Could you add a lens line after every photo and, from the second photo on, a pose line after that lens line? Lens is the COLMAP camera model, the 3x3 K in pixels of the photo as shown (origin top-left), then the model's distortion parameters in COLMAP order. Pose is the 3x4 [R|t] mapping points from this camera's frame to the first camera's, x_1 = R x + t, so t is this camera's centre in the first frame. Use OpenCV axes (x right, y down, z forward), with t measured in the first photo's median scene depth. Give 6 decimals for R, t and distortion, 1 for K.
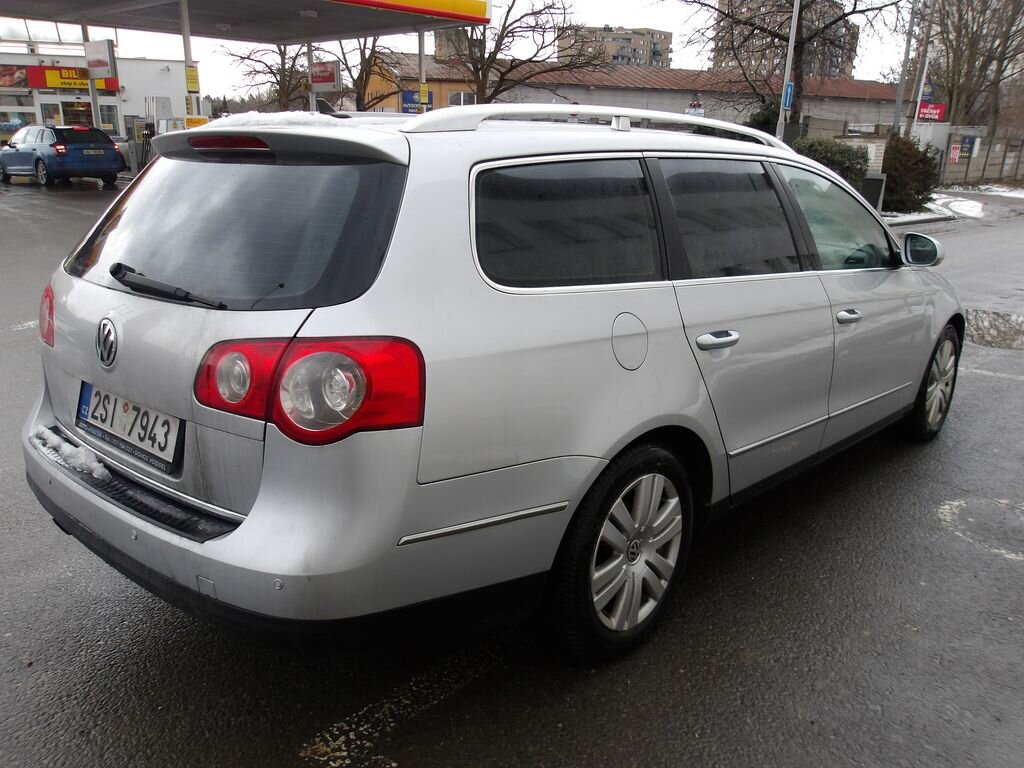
lens RADIAL K [[869.2, 0, 504.8], [0, 869.2, 405.7], [0, 0, 1]] dist [-0.003337, 0.027017]
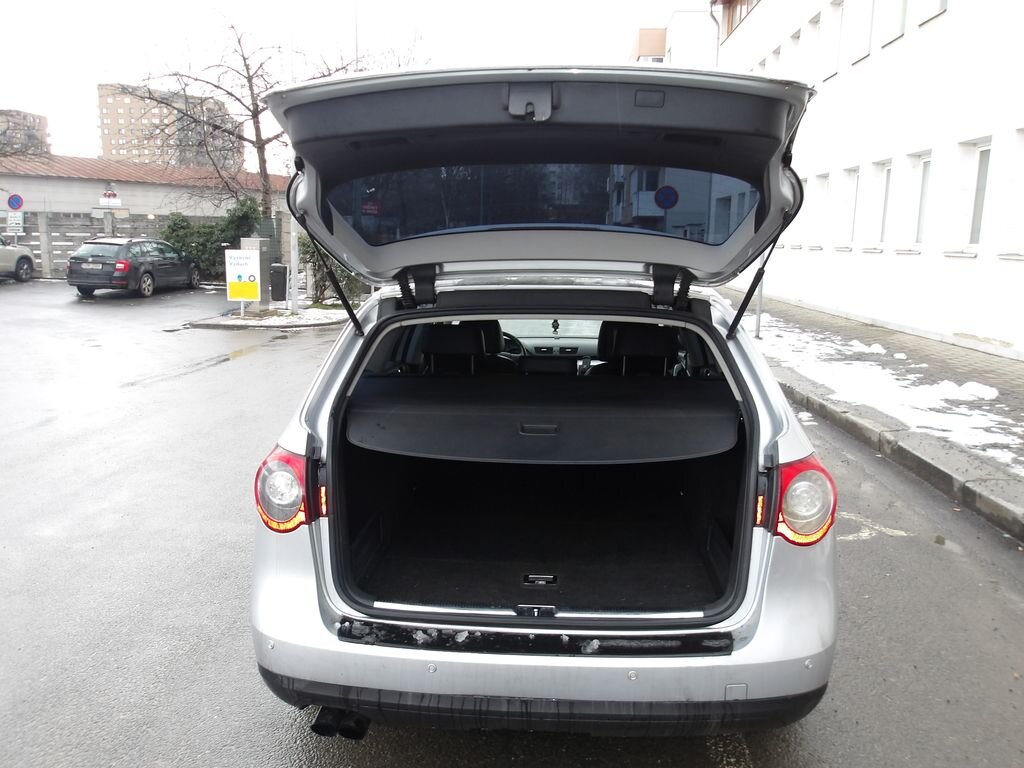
lens RADIAL K [[869.2, 0, 511.6], [0, 869.2, 384.8], [0, 0, 1]] dist [-0.003337, 0.027017]
pose [[0.787576, -0.118286, 0.604758, -0.104973], [0.187129, 0.980967, -0.051829, -0.016051], [-0.587117, 0.153987, 0.794721, 0.016417]]
